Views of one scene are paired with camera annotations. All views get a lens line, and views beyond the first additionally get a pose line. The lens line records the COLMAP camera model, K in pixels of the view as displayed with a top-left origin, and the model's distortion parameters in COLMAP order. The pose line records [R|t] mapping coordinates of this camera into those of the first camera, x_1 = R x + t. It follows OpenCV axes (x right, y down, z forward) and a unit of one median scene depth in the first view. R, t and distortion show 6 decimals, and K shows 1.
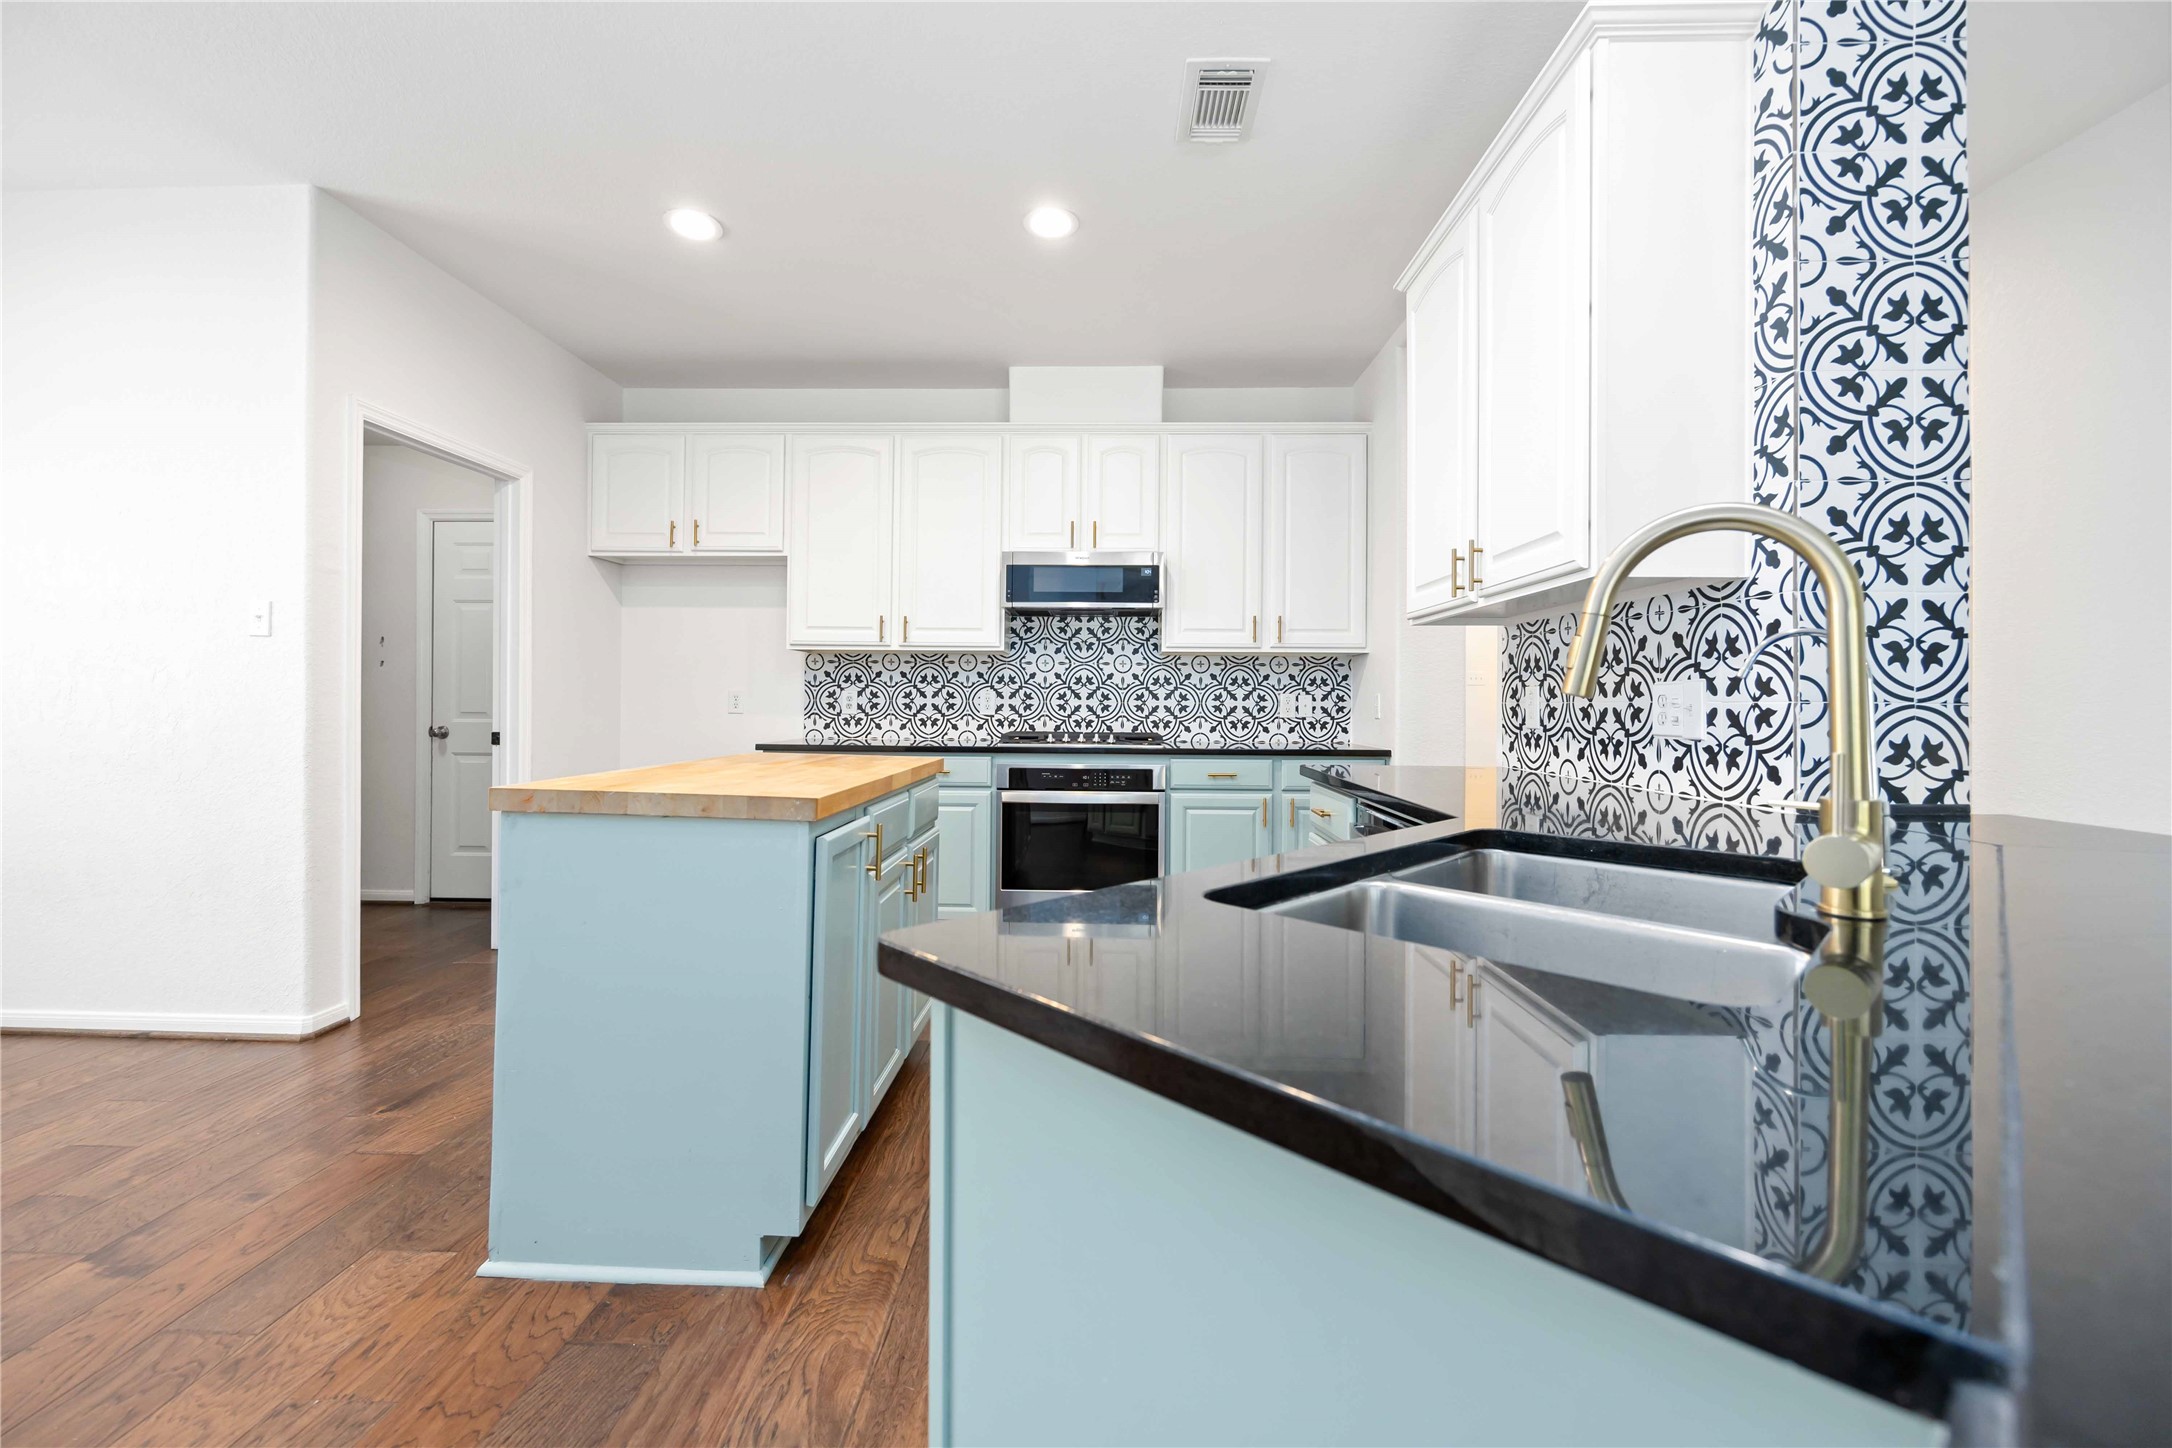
lens RADIAL K [[888.9, 0, 1079.6], [0, 888.9, 697.1], [0, 0, 1]] dist [-0.001904, -0.000352]
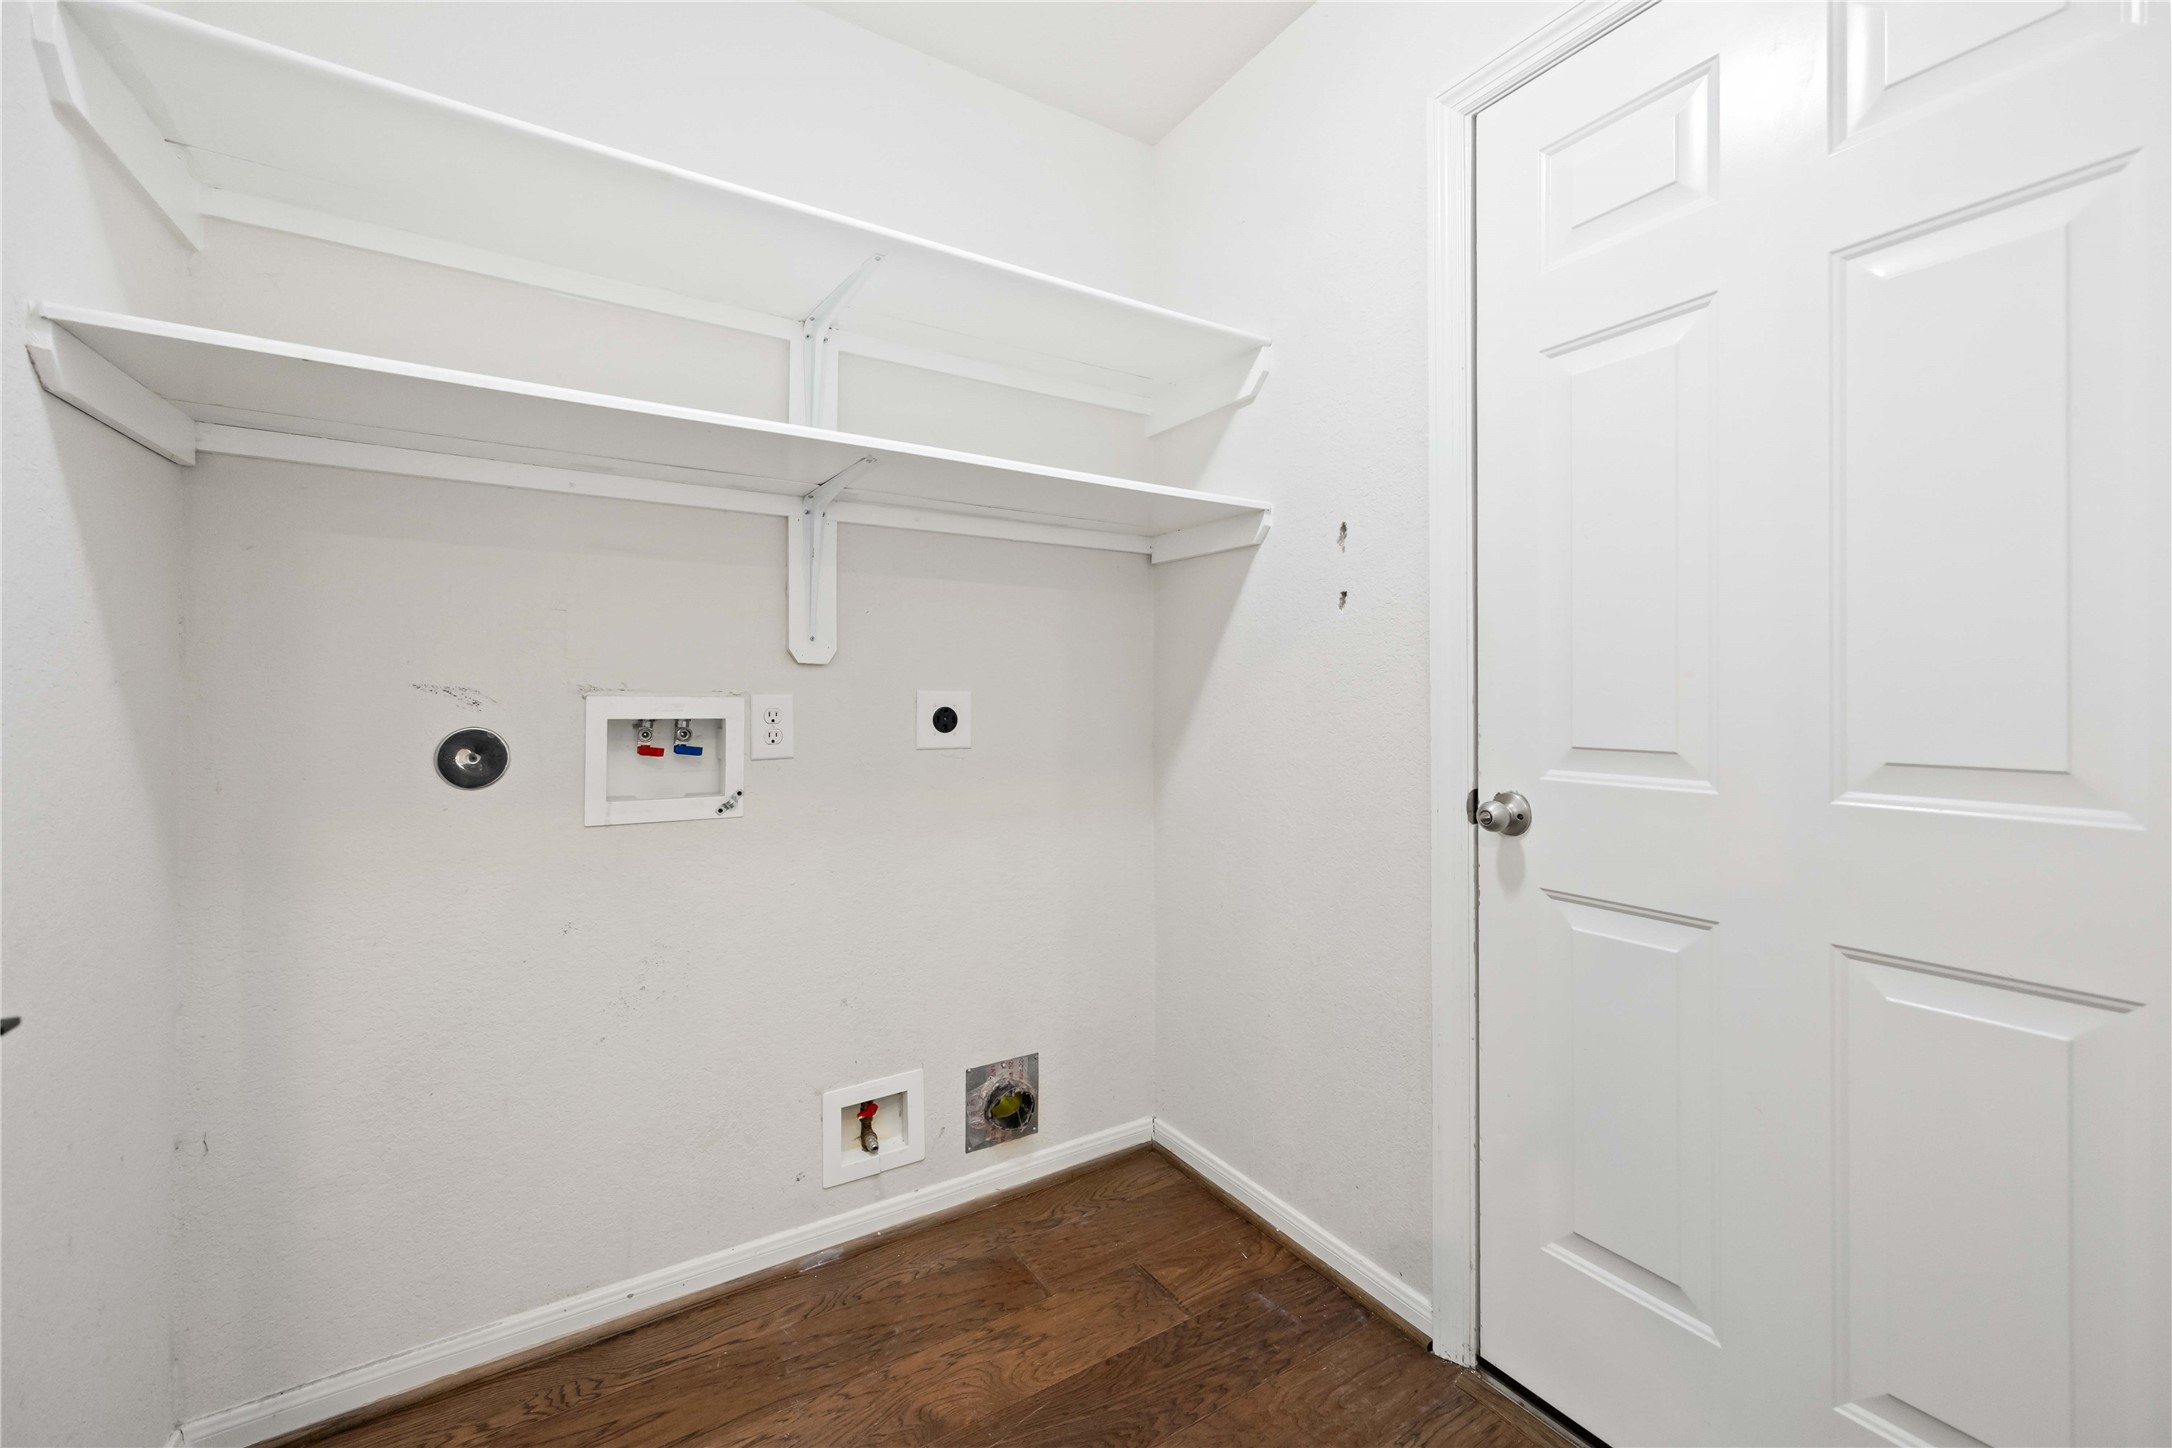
lens RADIAL K [[880.0, 0, 1080.7], [0, 880.0, 711.1], [0, 0, 1]] dist [-0.002125, -0.000237]
pose [[0.542079, -0.007369, -0.840295, -0.551149], [0.009853, 0.999949, -0.002413, 0.005828], [0.840270, -0.006971, 0.542124, 0.725496]]
